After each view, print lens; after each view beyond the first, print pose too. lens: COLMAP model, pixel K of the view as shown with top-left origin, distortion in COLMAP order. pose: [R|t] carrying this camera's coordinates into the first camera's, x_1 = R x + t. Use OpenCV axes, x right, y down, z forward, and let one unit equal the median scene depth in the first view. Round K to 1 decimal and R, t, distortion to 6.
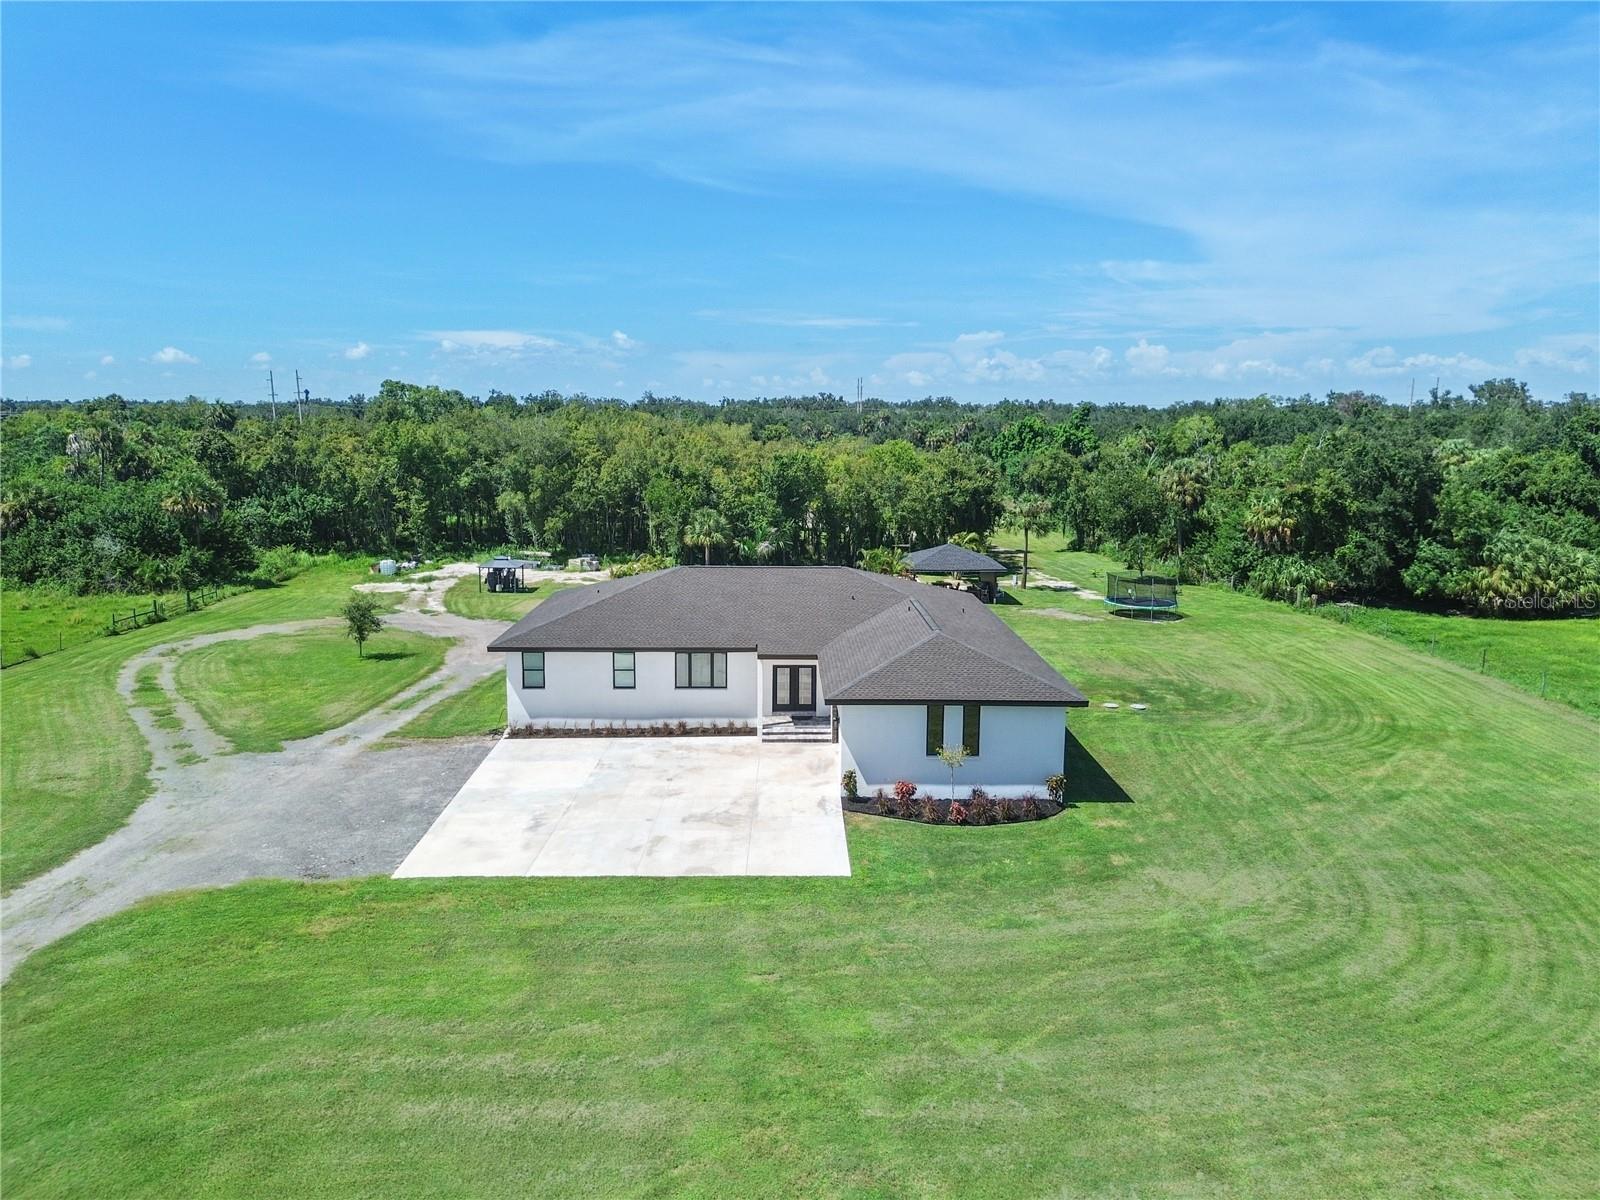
lens RADIAL K [[1135.4, 0, 801.0], [0, 1135.4, 579.6], [0, 0, 1]] dist [0.053465, -0.033403]
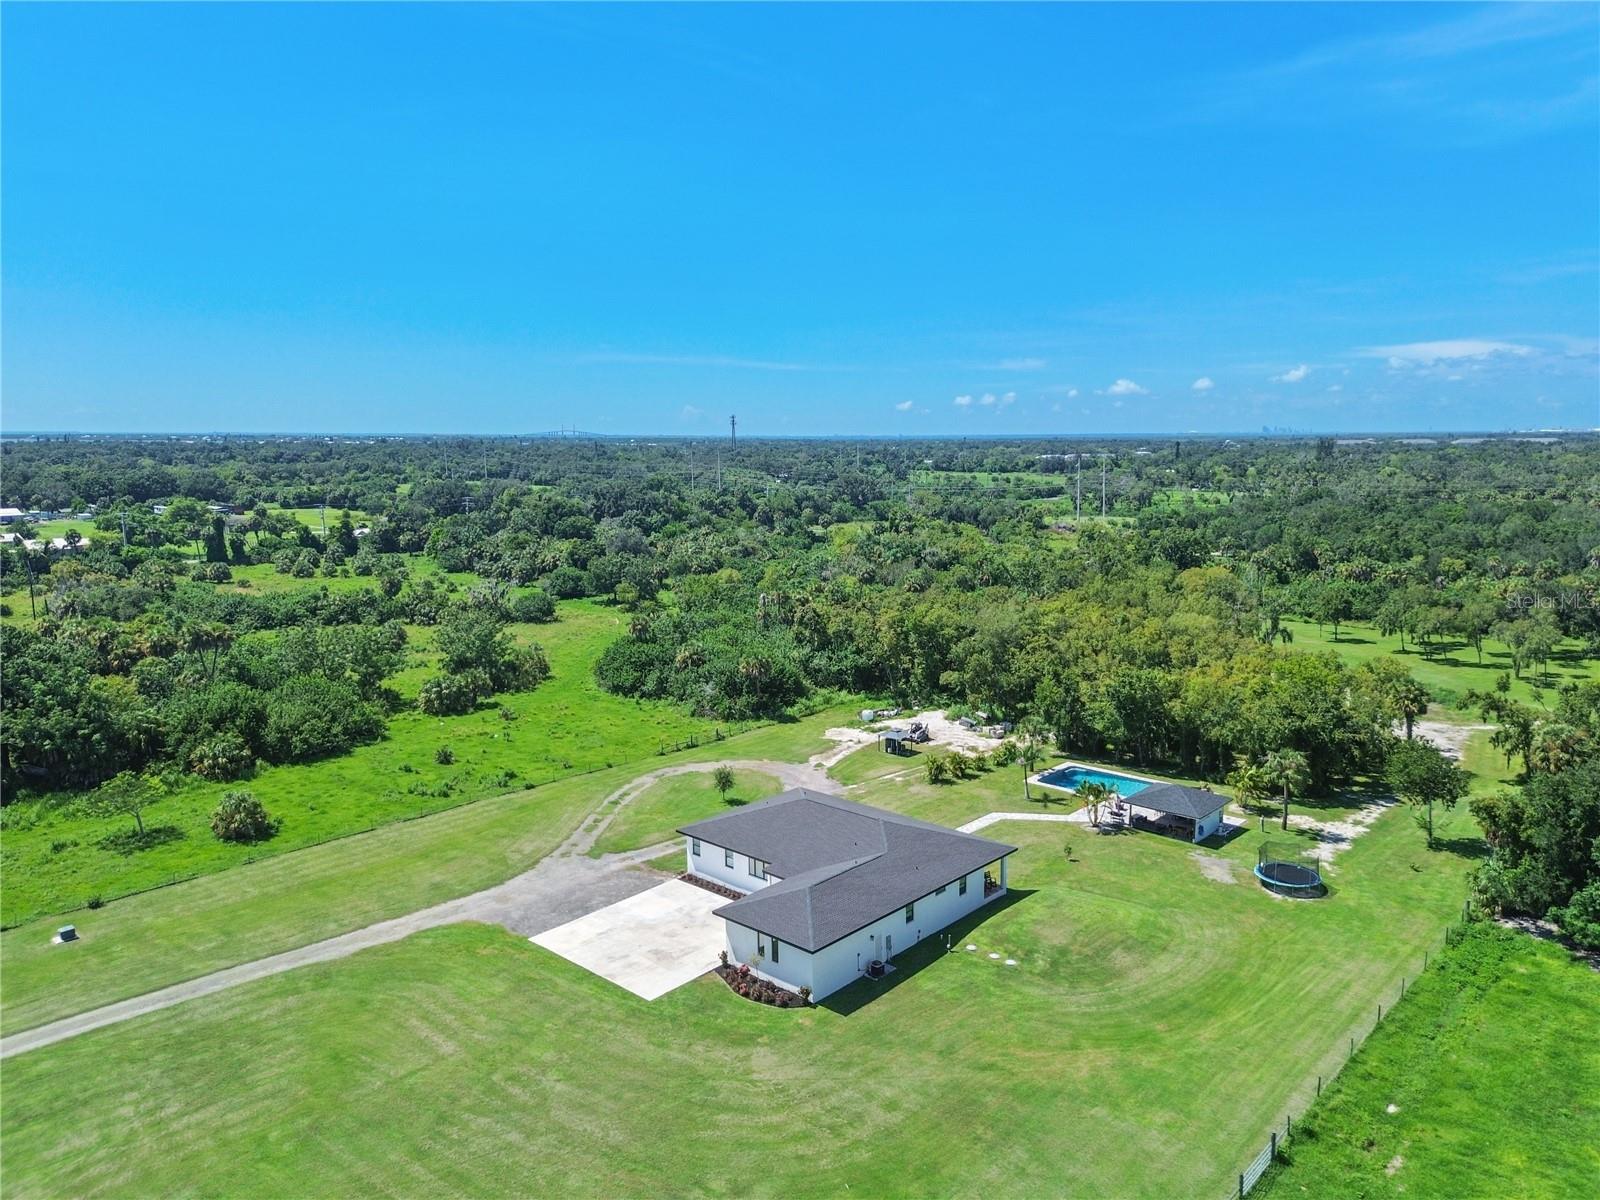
lens RADIAL K [[1135.4, 0, 828.1], [0, 1135.4, 610.4], [0, 0, 1]] dist [0.053465, -0.033403]
pose [[0.737215, 0.096965, -0.668665, 1.301578], [-0.092882, 0.994797, 0.041854, -0.461477], [0.669244, 0.031252, 0.742385, -0.303574]]
